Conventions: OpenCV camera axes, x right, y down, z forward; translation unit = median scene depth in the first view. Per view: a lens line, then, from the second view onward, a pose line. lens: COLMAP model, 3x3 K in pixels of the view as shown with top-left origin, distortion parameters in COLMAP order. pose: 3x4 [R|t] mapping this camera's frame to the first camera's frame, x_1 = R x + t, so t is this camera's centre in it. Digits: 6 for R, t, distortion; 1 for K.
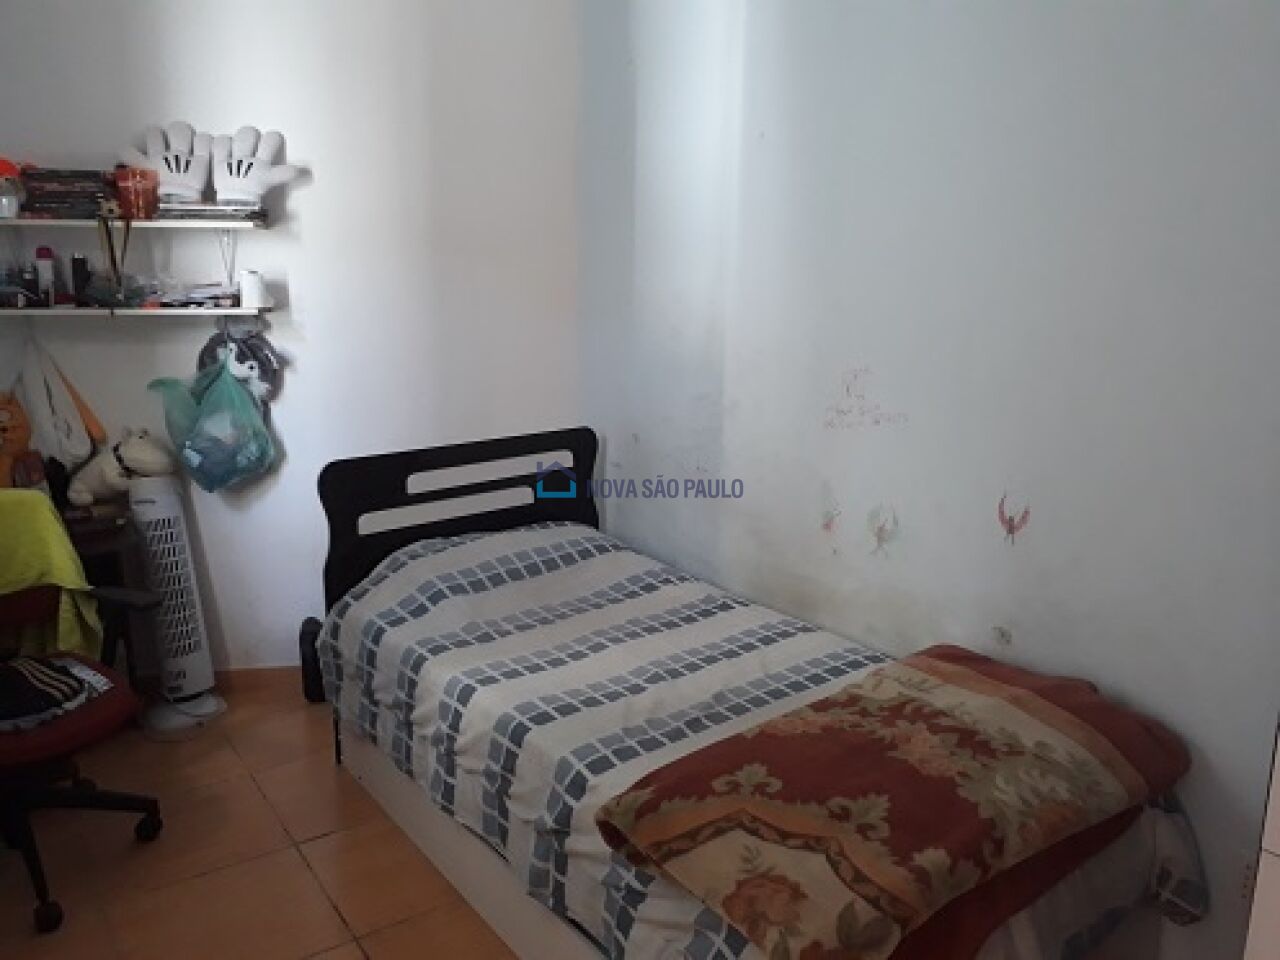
lens RADIAL K [[1022.0, 0, 643.5], [0, 1022.0, 482.3], [0, 0, 1]] dist [0.023698, -0.031105]
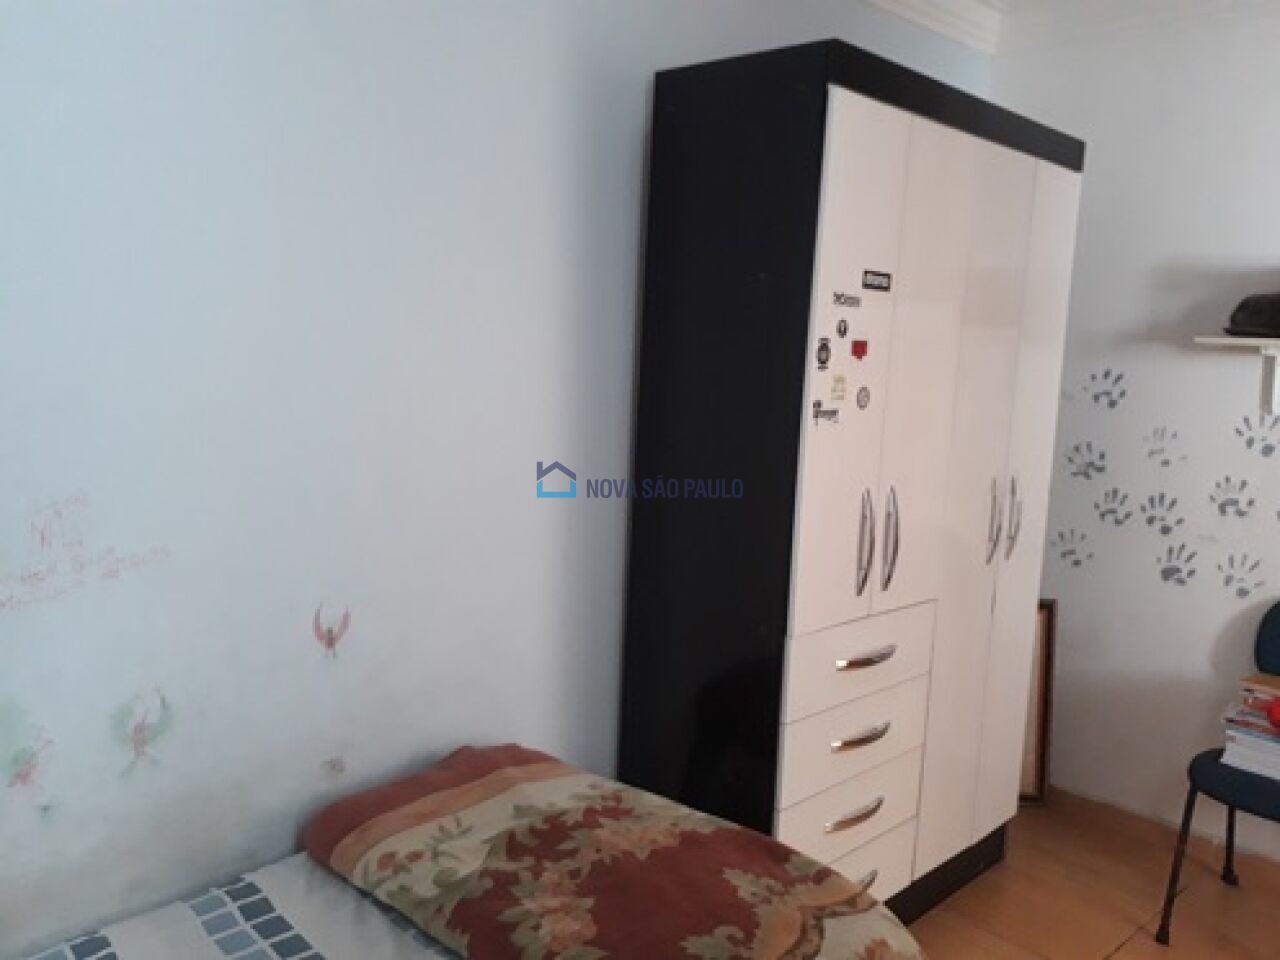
lens RADIAL K [[1022.0, 0, 642.9], [0, 1022.0, 474.0], [0, 0, 1]] dist [0.023698, -0.031105]
pose [[-0.170224, -0.134672, 0.976159, -0.501292], [0.182674, 0.969134, 0.165558, -0.183923], [-0.968325, 0.206500, -0.140369, 0.837887]]
